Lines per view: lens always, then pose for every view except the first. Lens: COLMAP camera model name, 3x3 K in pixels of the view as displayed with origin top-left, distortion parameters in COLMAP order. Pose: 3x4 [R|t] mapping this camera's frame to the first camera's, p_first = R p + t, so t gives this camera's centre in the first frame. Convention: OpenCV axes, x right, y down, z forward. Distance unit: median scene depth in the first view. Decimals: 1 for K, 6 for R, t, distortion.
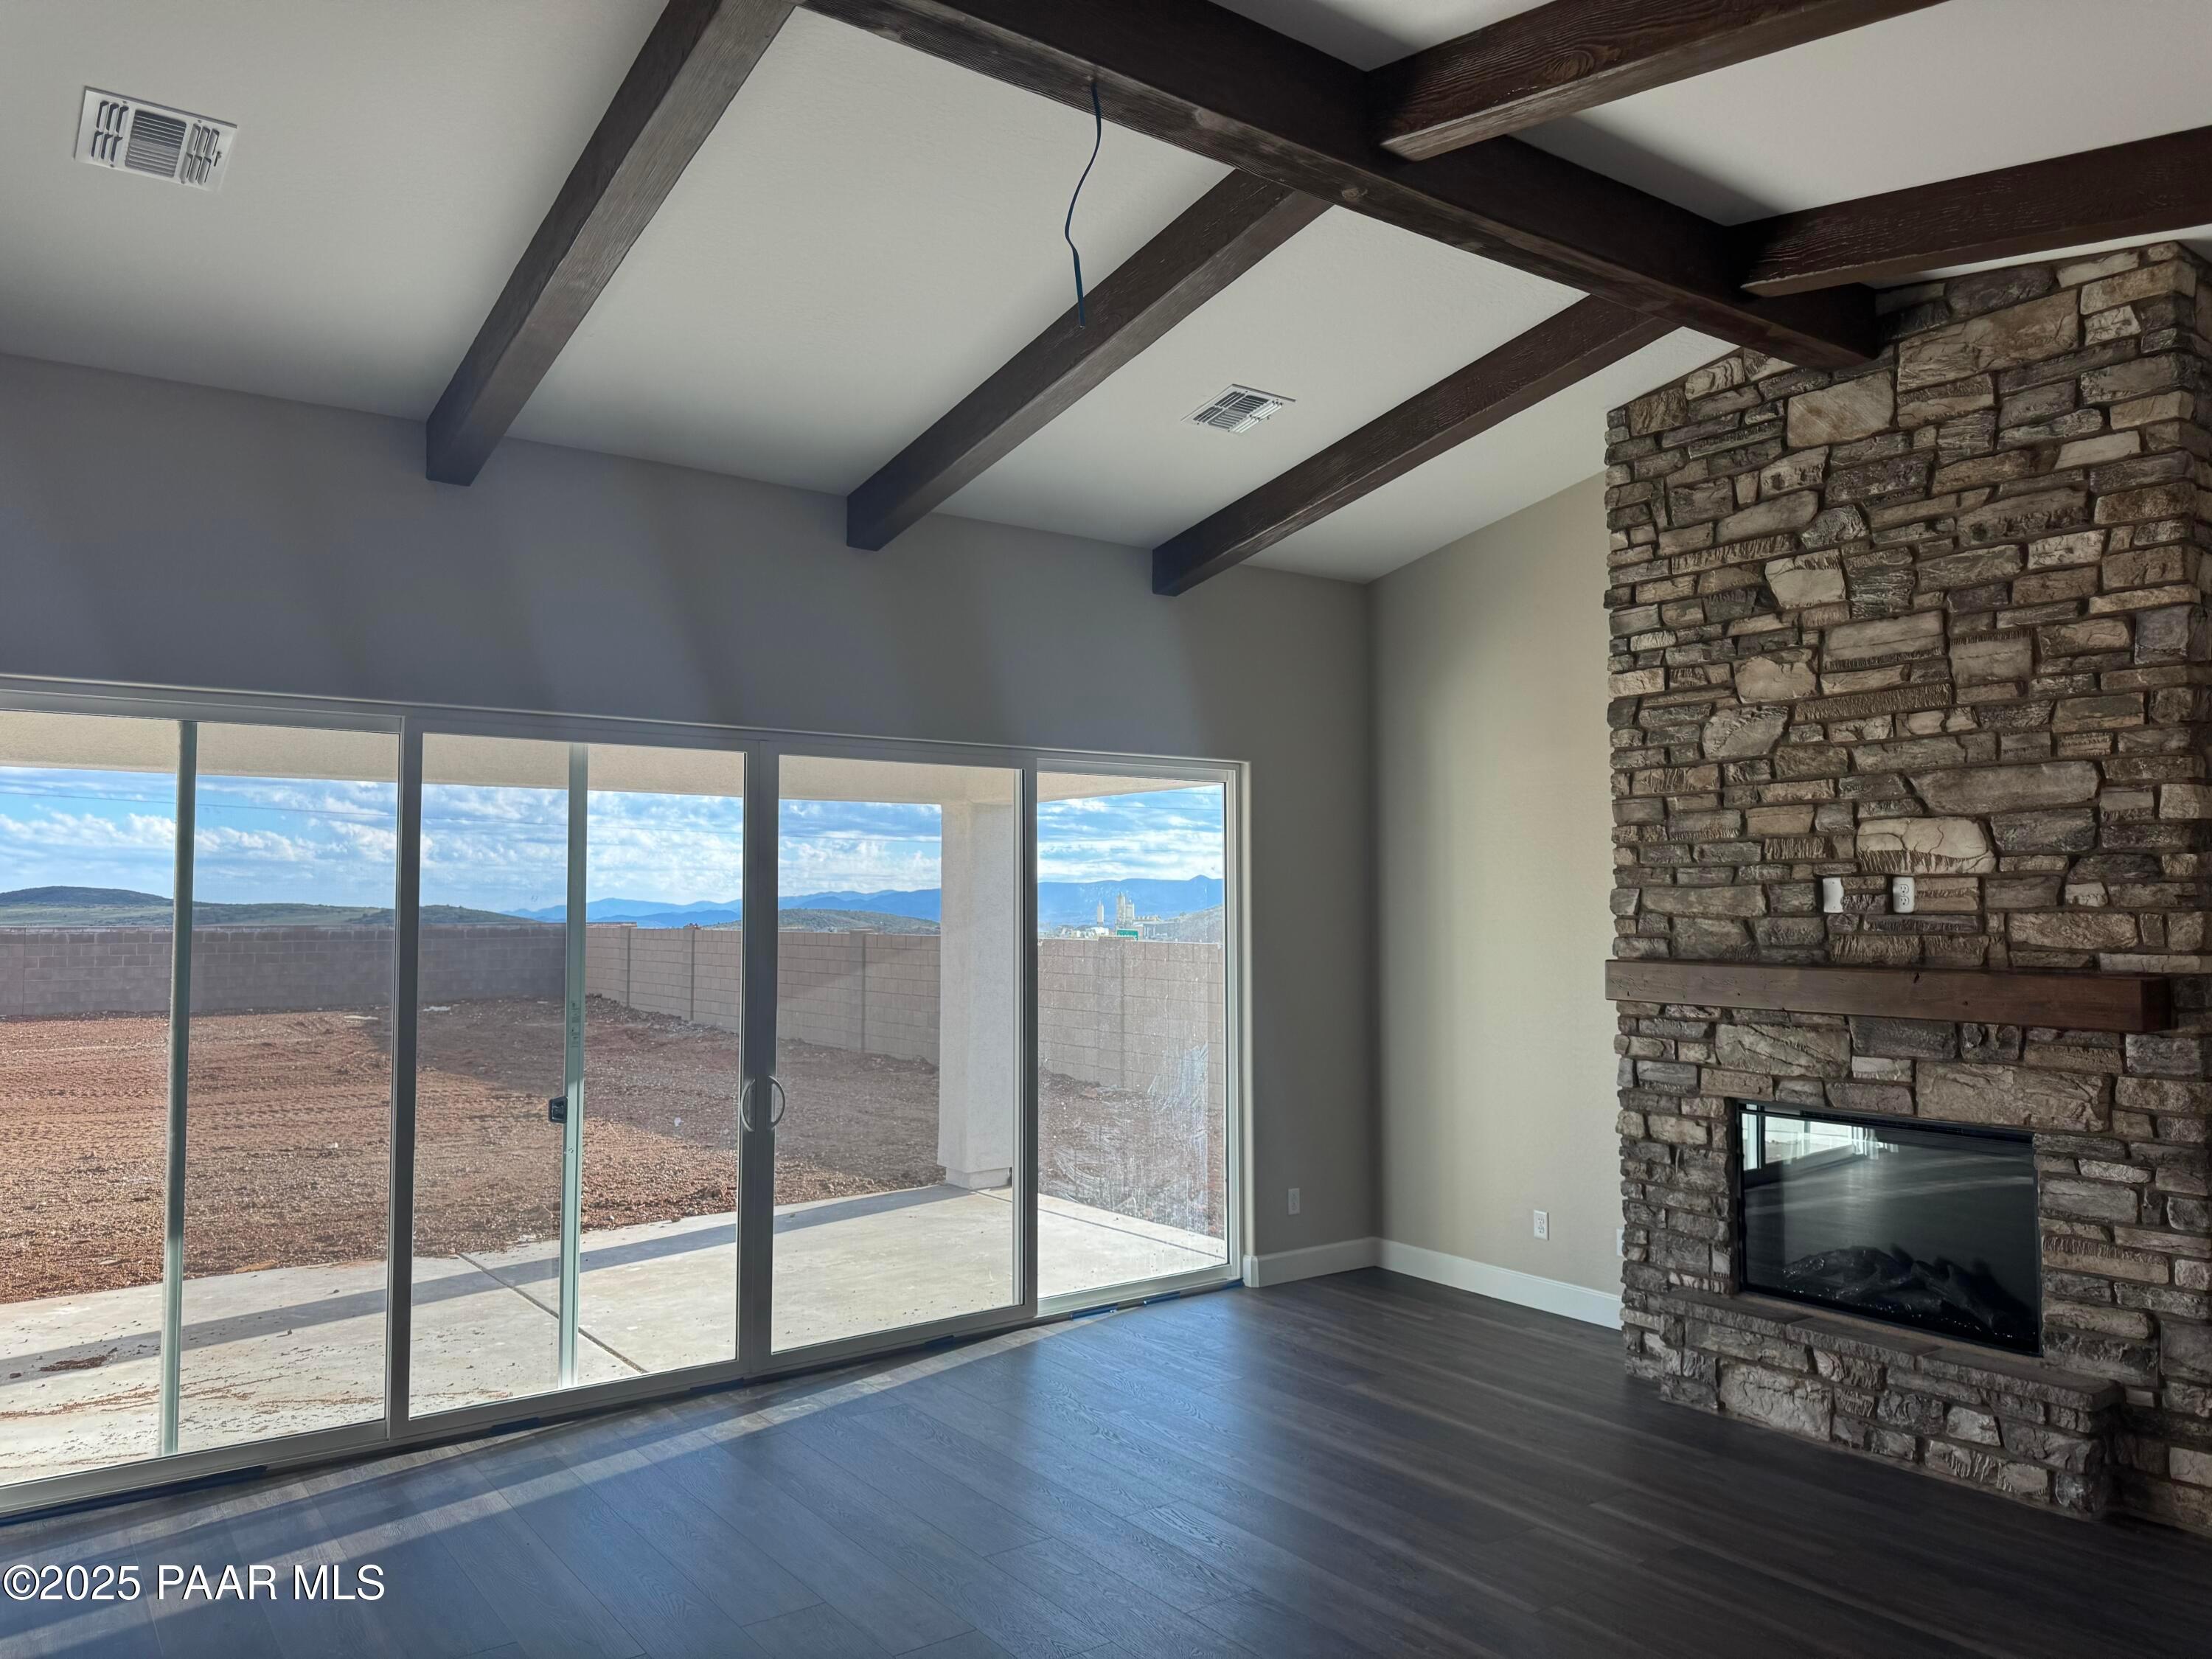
lens RADIAL K [[1558.9, 0, 1091.9], [0, 1558.9, 823.1], [0, 0, 1]] dist [0.025221, -0.029544]
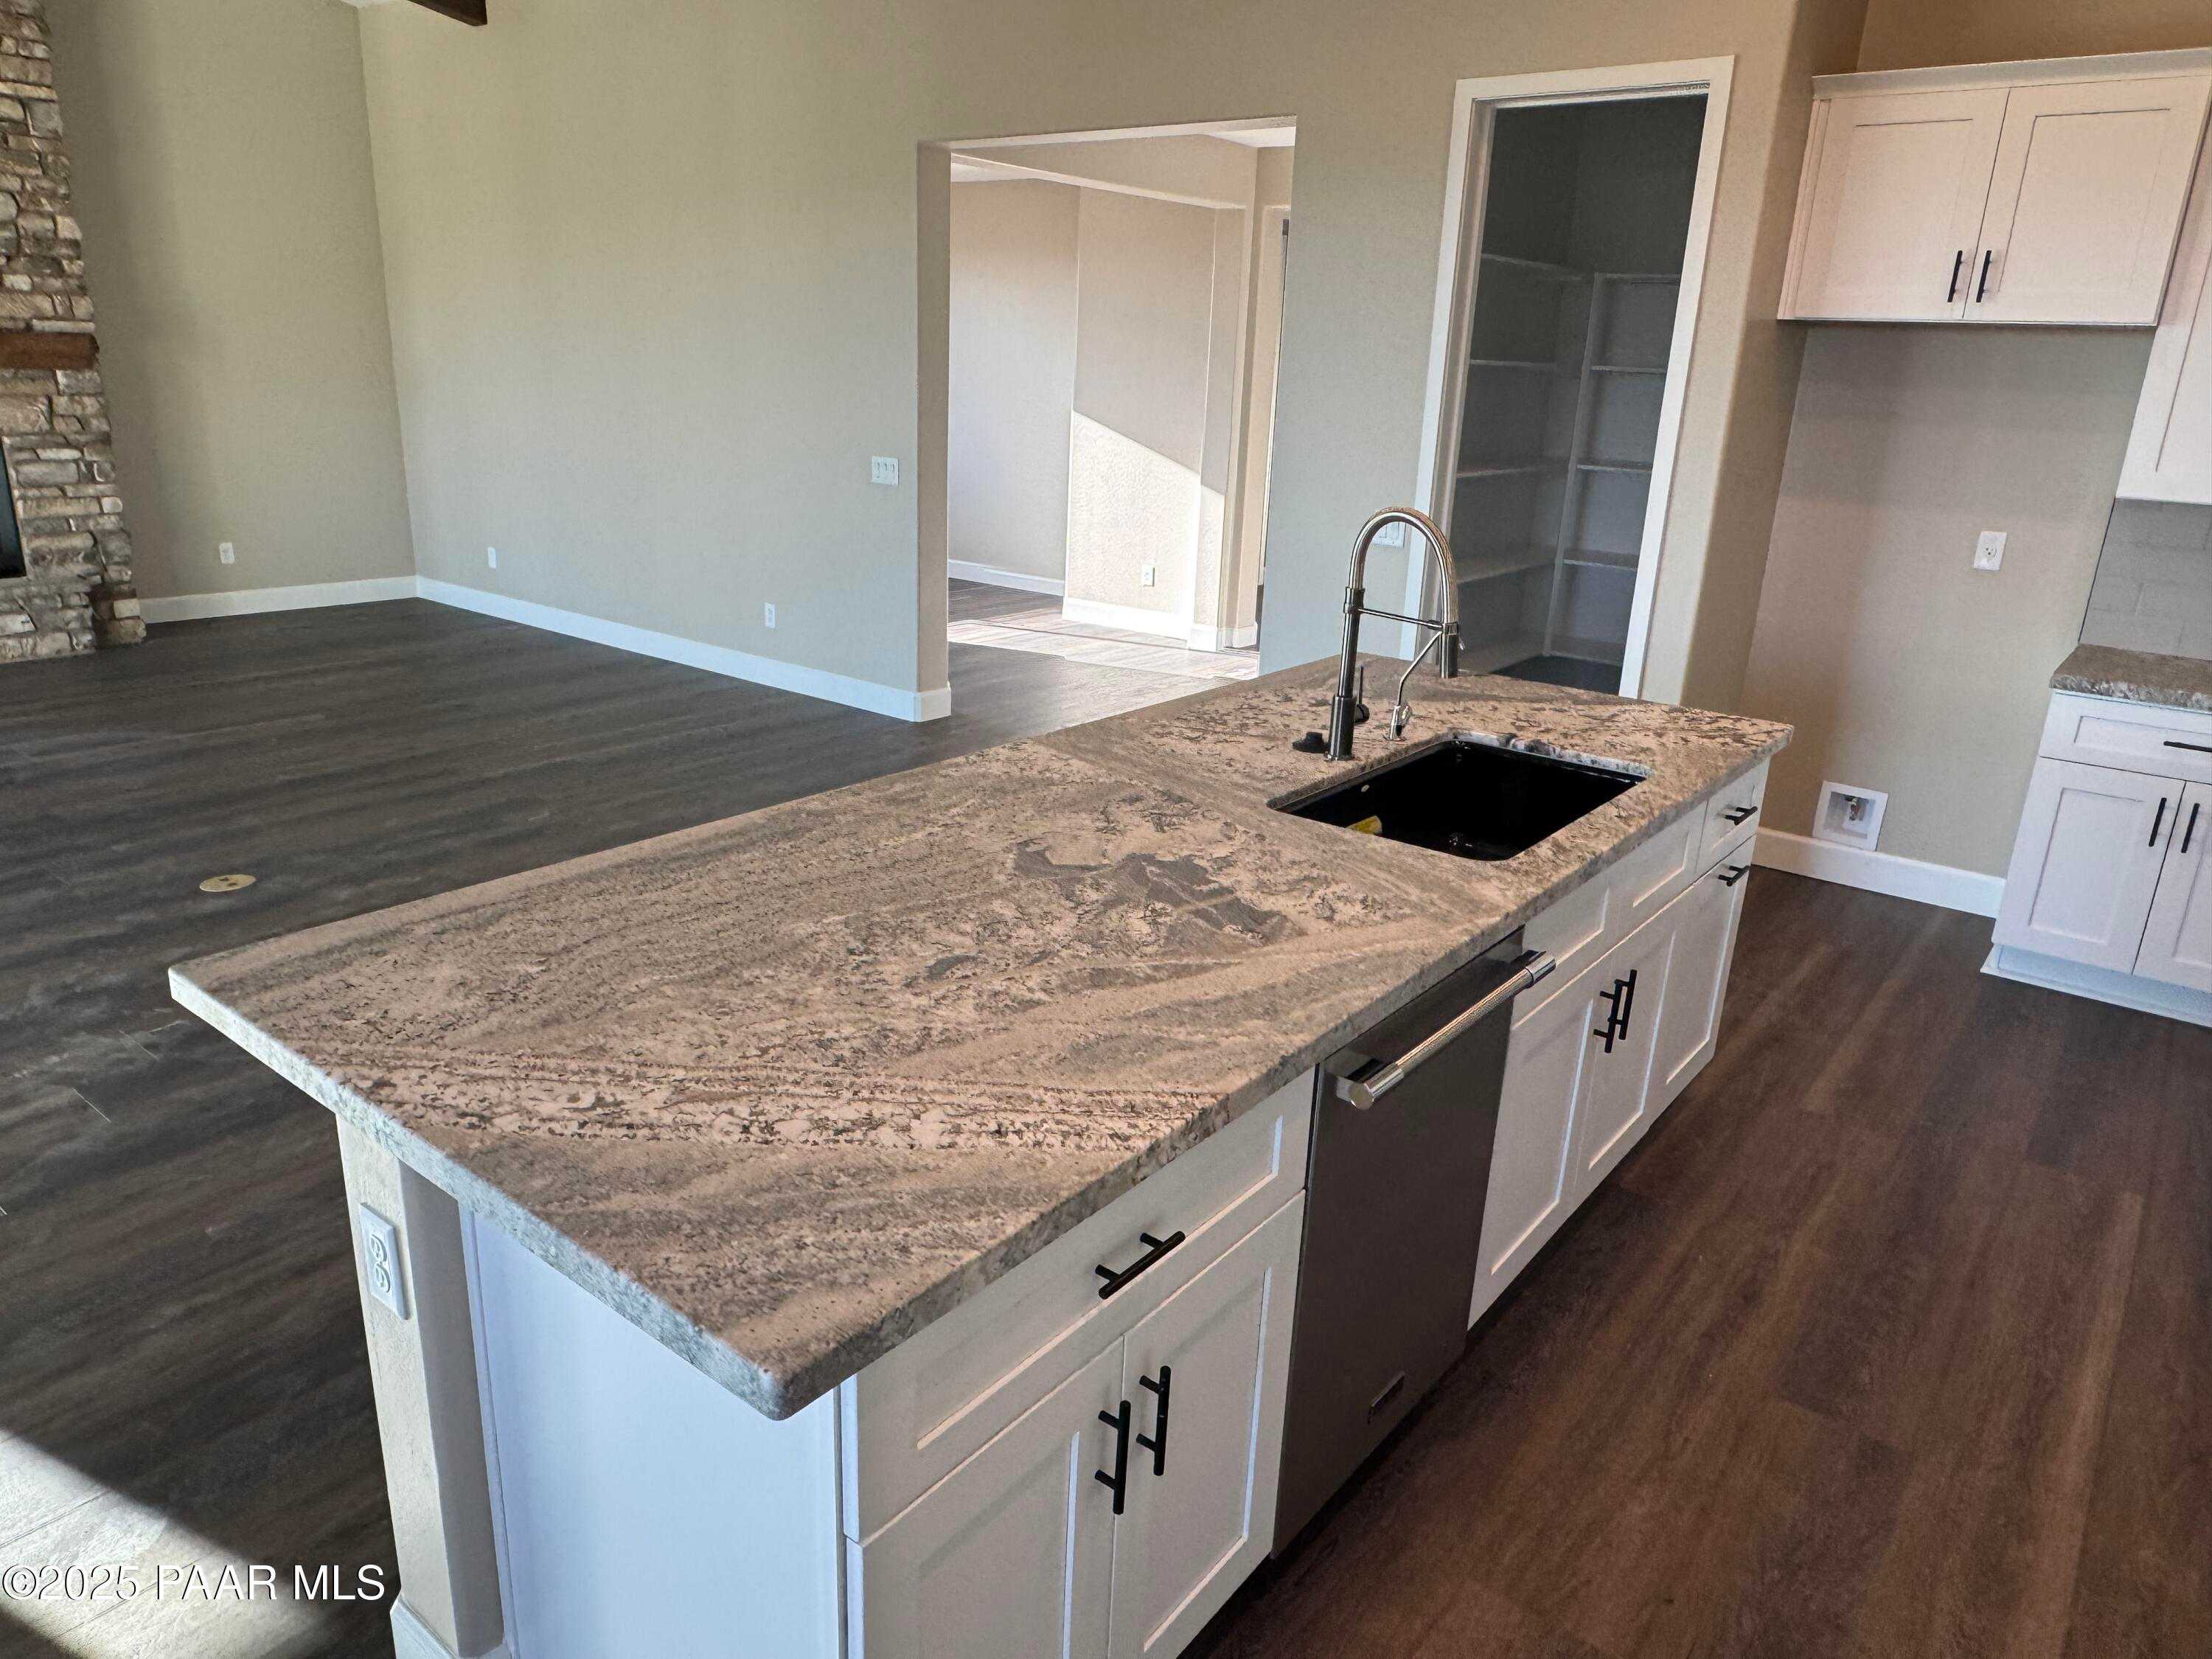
lens RADIAL K [[1454.8, 0, 1088.4], [0, 1454.8, 820.4], [0, 0, 1]] dist [-0.003825, 0.002476]
pose [[-0.268249, -0.302604, 0.914589, -1.093073], [-0.088527, 0.953111, 0.289384, 0.039590], [-0.959273, -0.003339, -0.282459, 0.327204]]
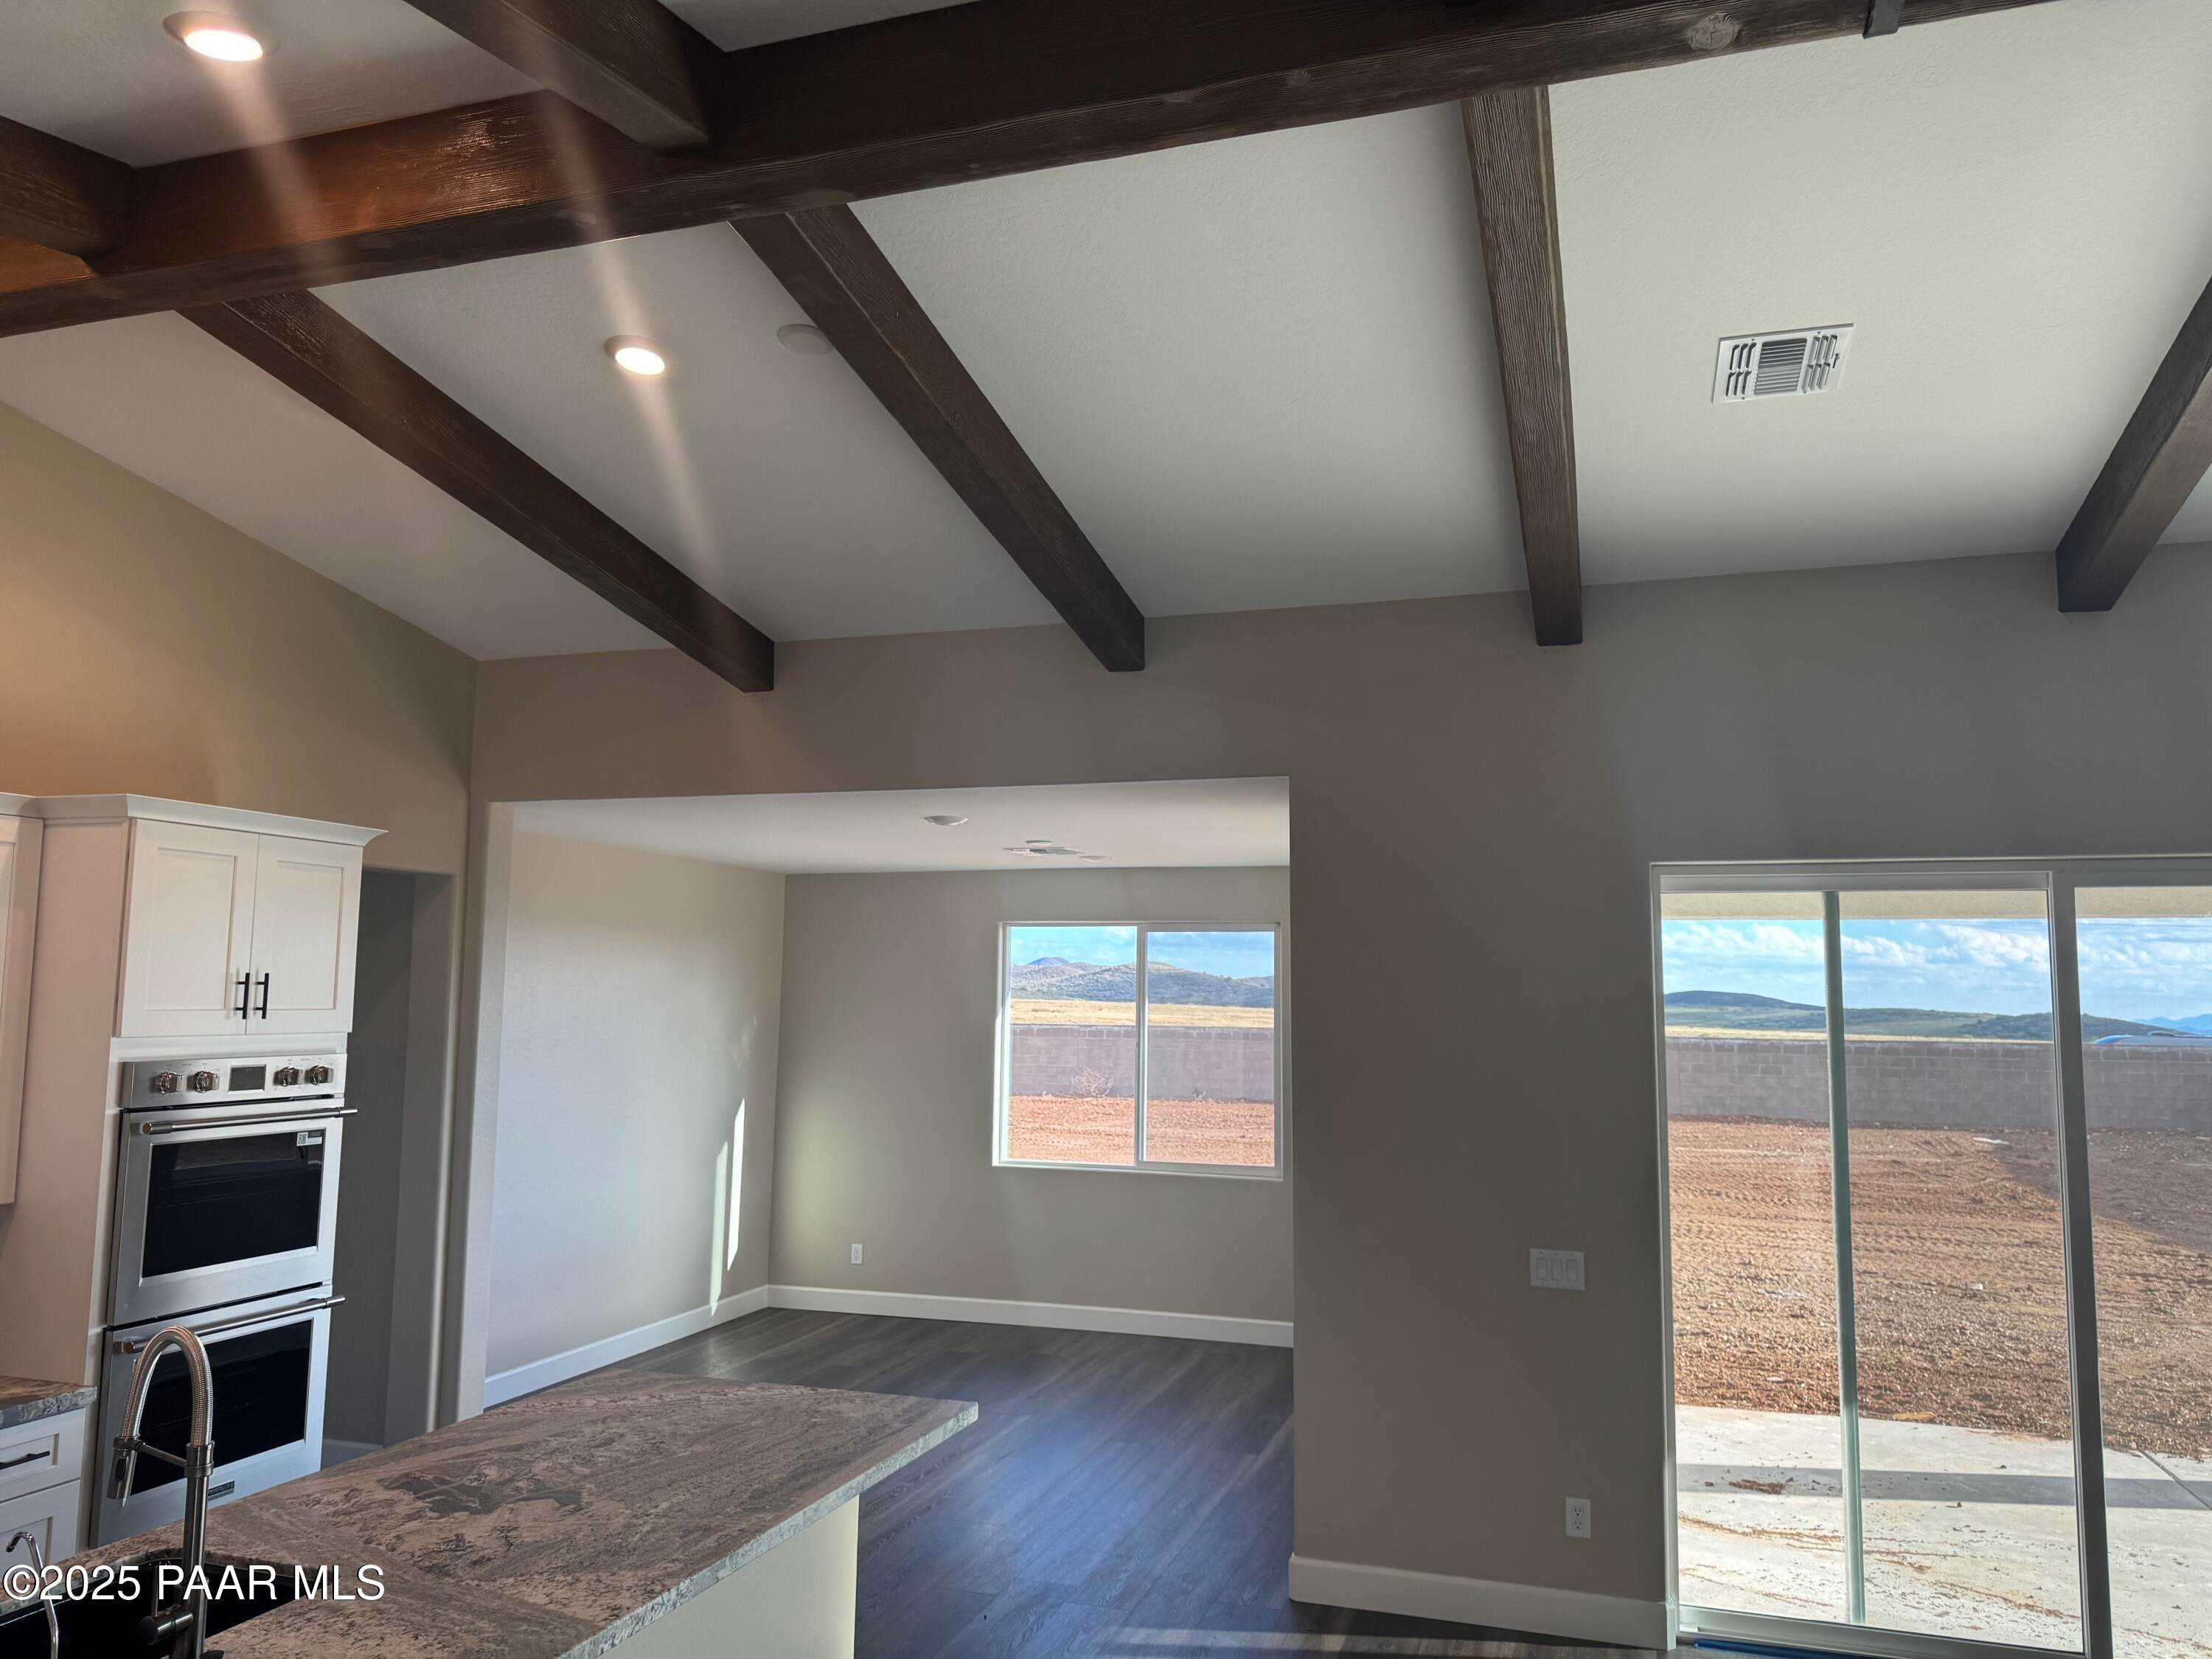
lens RADIAL K [[1558.9, 0, 1141.4], [0, 1558.9, 845.6], [0, 0, 1]] dist [0.025221, -0.029544]
pose [[0.603402, -0.070887, -0.794280, -0.029977], [0.029757, 0.997349, -0.066405, -0.038987], [0.796882, 0.016434, 0.603912, 0.017152]]
